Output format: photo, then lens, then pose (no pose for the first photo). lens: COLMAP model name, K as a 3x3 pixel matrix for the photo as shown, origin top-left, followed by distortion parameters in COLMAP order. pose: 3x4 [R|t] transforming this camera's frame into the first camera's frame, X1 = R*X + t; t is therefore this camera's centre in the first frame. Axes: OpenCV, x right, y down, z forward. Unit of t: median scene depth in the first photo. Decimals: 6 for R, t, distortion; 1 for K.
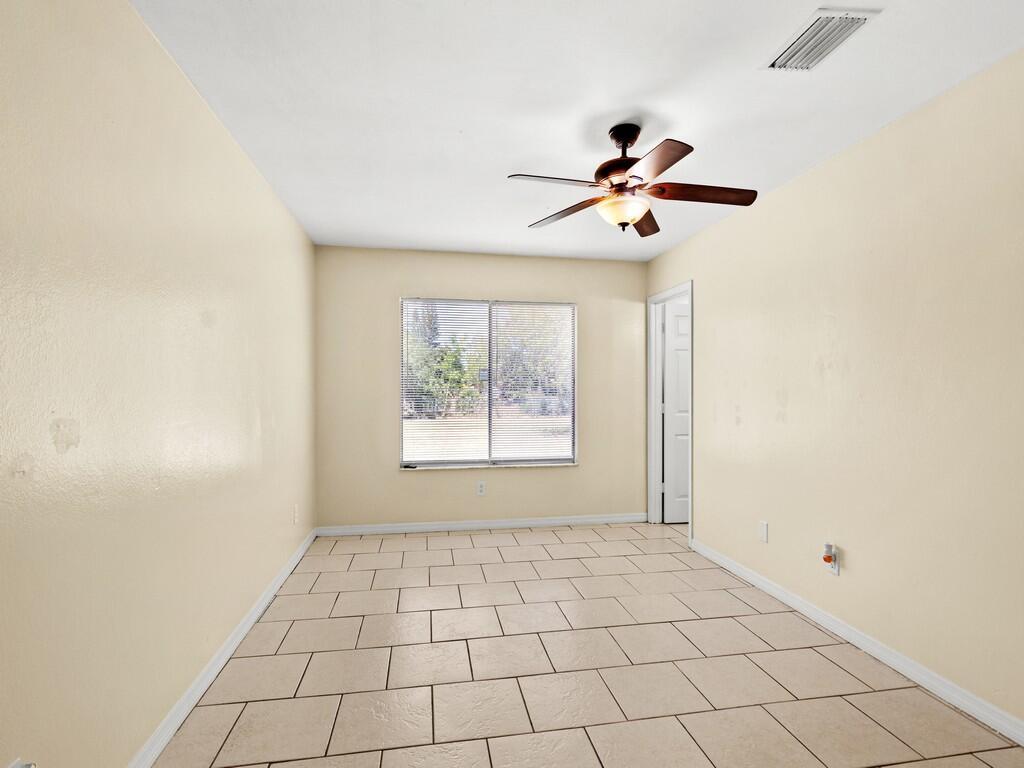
lens RADIAL K [[498.7, 0, 516.9], [0, 498.7, 383.0], [0, 0, 1]] dist [-0.011461, -0.004687]
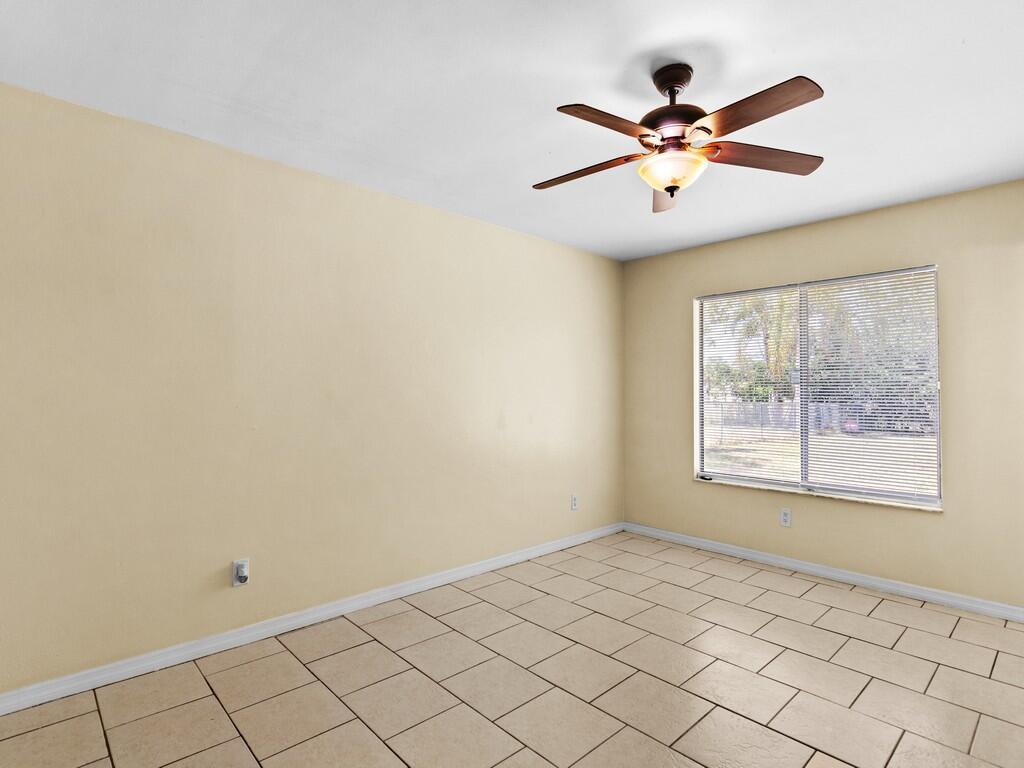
lens RADIAL K [[537.4, 0, 521.0], [0, 537.4, 375.7], [0, 0, 1]] dist [-0.015026, 0.001451]
pose [[0.571216, -0.014448, -0.820672, 0.407762], [-0.003304, 0.999796, -0.019902, 0.001798], [0.820793, 0.014080, 0.571052, 0.158768]]
